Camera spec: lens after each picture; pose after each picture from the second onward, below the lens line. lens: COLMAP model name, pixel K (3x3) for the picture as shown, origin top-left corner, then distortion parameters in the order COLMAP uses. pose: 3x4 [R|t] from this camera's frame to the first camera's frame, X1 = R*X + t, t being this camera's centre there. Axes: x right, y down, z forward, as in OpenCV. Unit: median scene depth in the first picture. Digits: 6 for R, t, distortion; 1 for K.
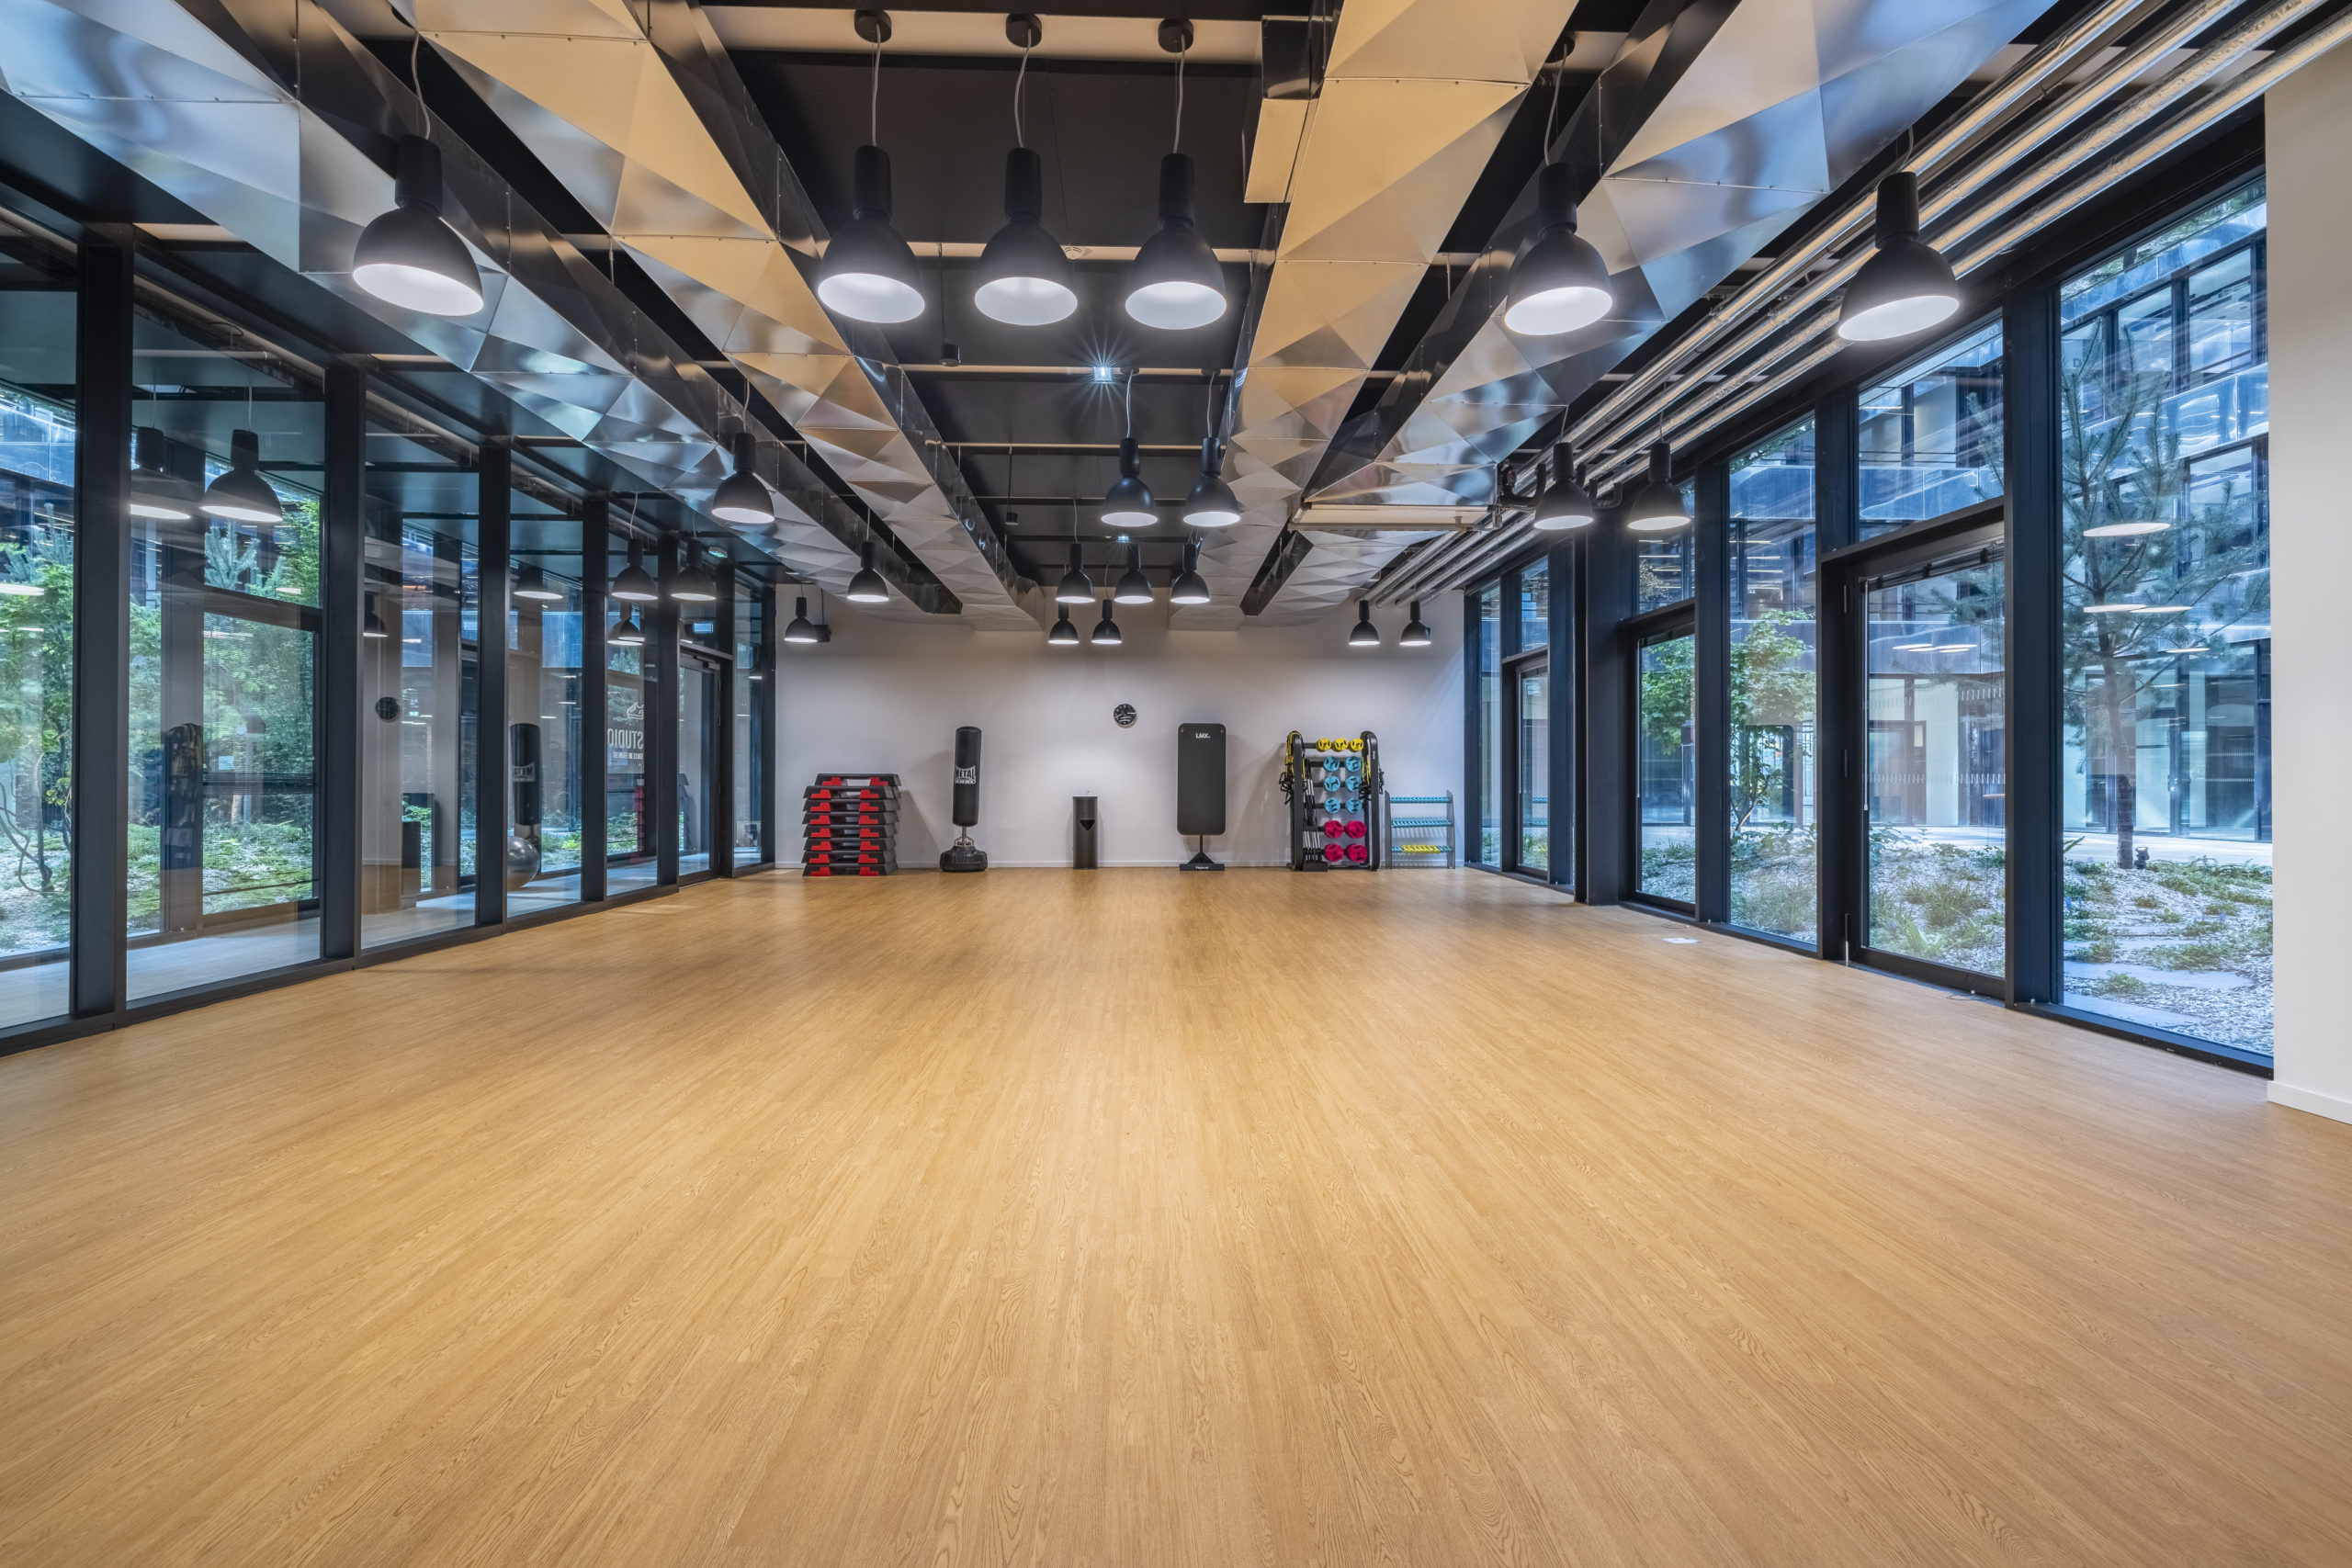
lens RADIAL K [[979.4, 0, 1173.4], [0, 979.4, 757.7], [0, 0, 1]] dist [0.002372, 0.000055]
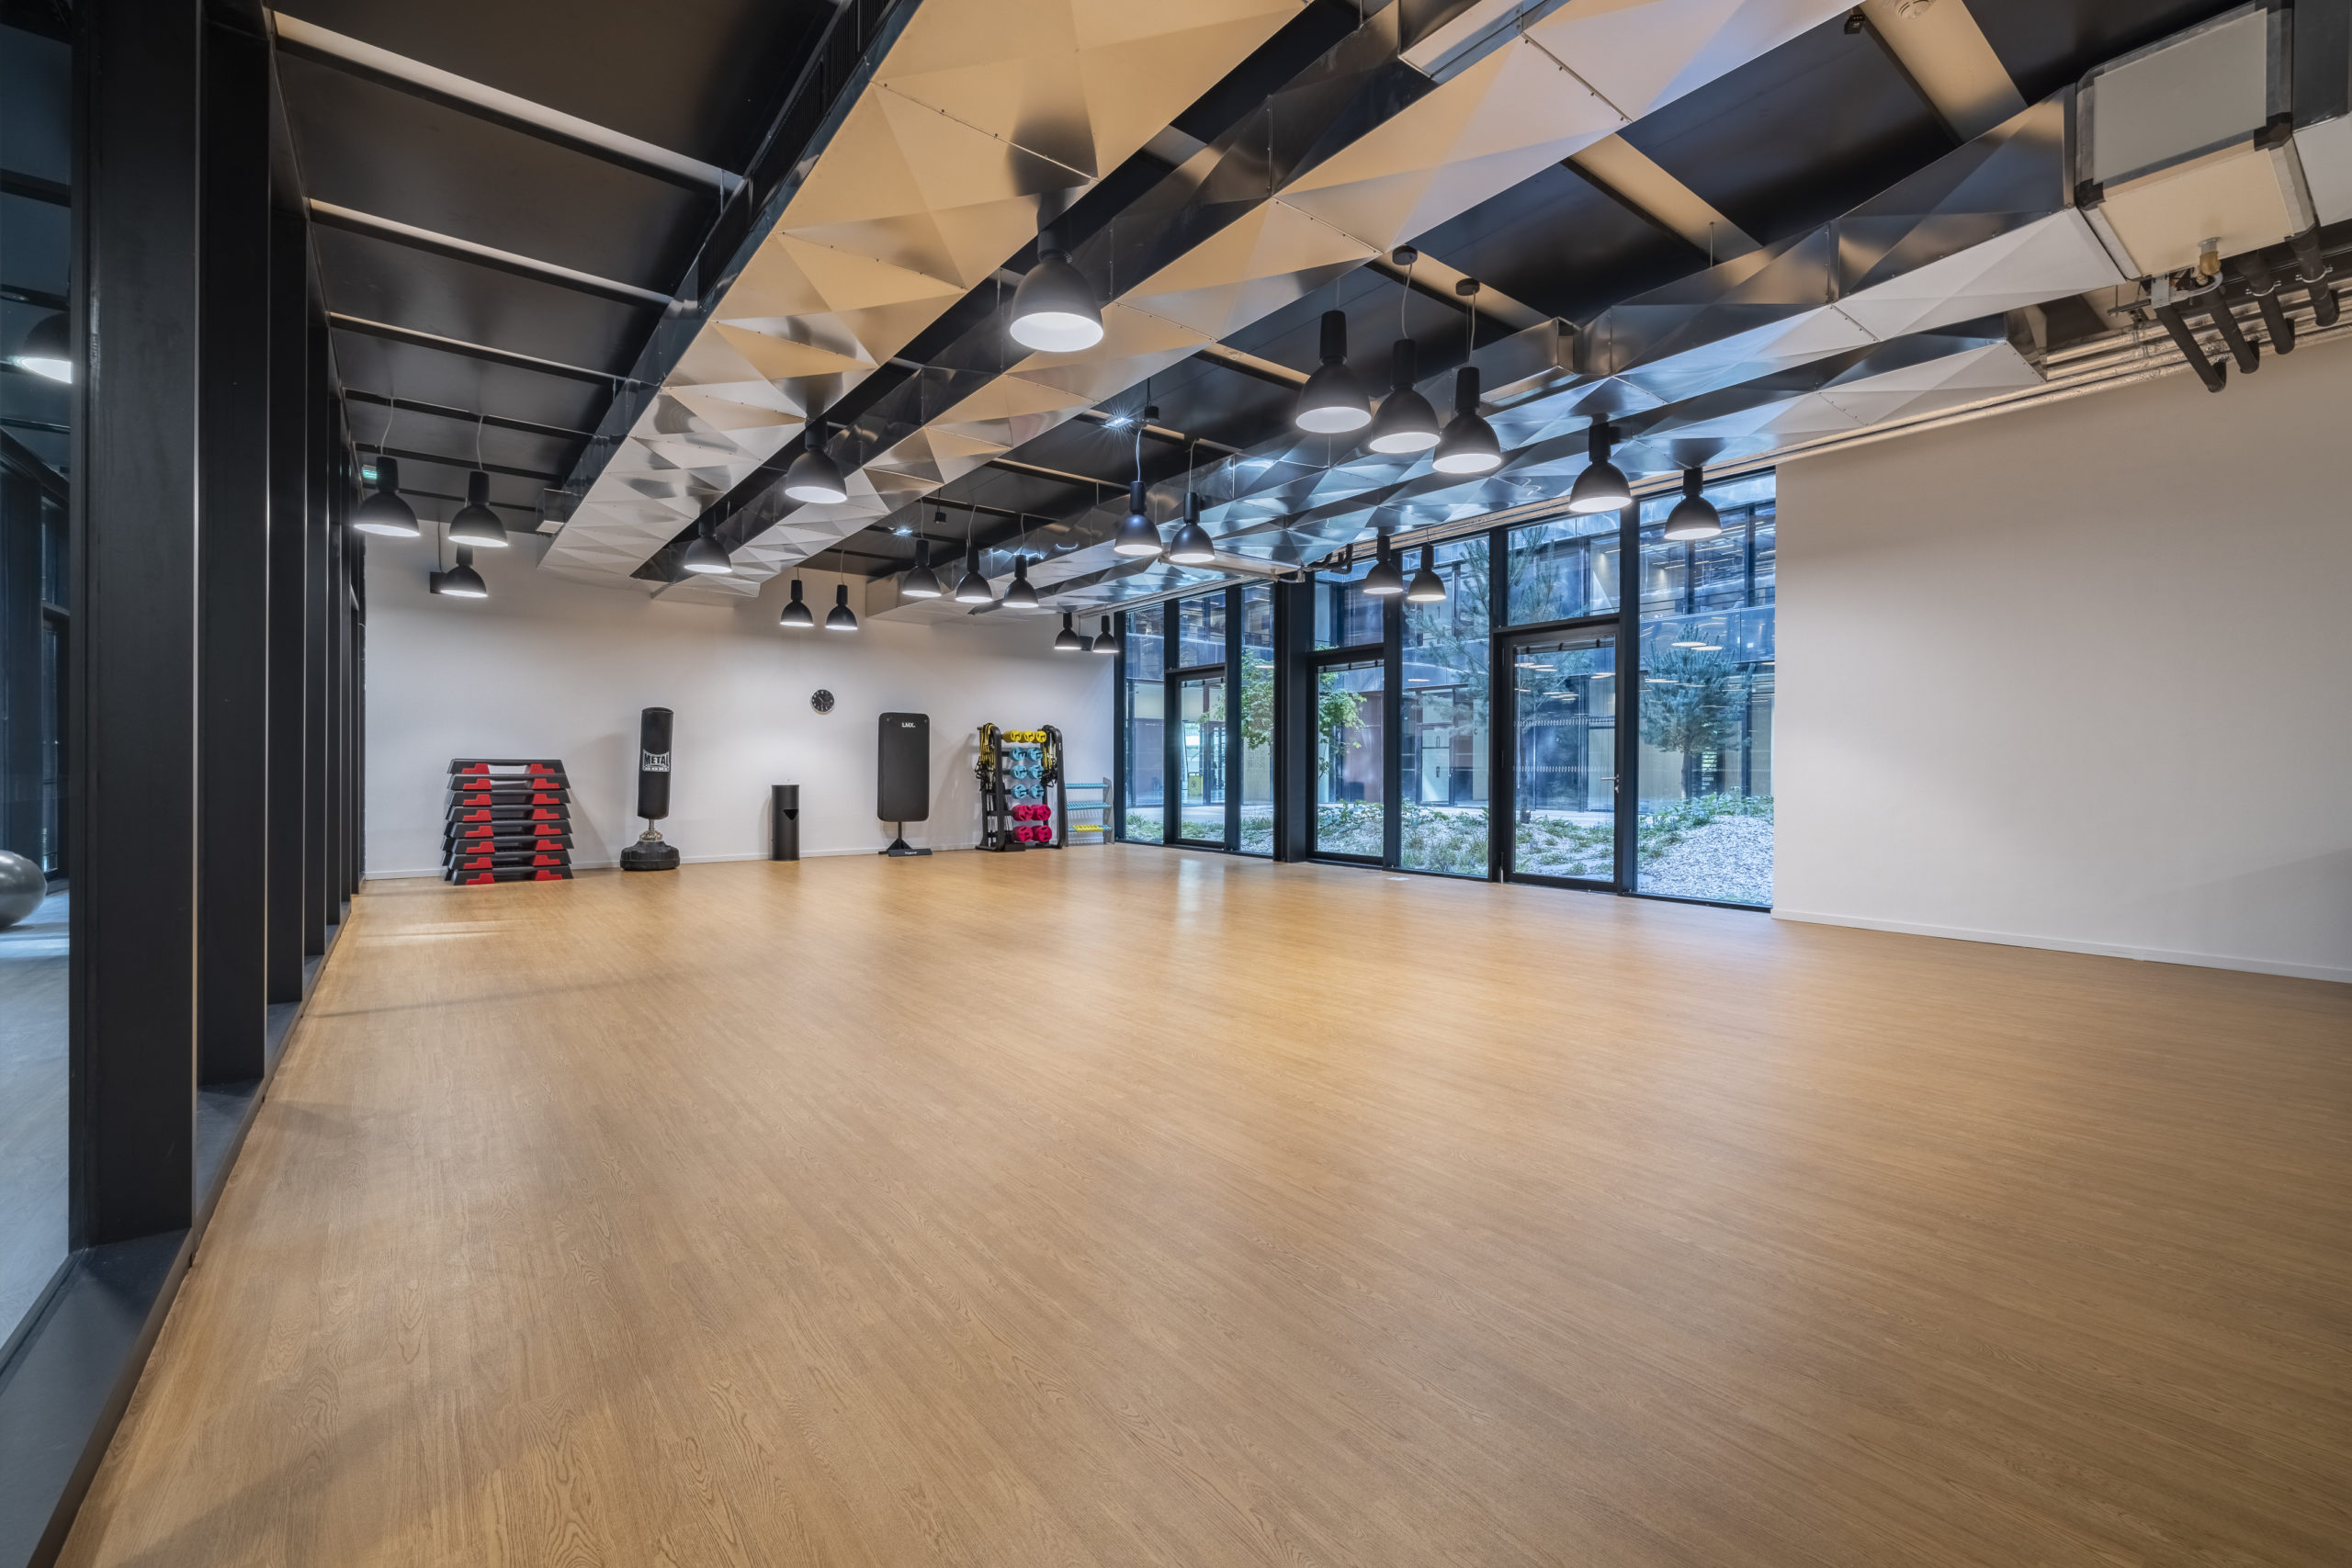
lens RADIAL K [[985.0, 0, 1166.0], [0, 985.0, 777.0], [0, 0, 1]] dist [0.002103, -0.000065]
pose [[0.813025, -0.001683, 0.582227, -0.354553], [-0.017752, 0.999459, 0.027678, -0.001331], [-0.581959, -0.032839, 0.812555, -0.000639]]
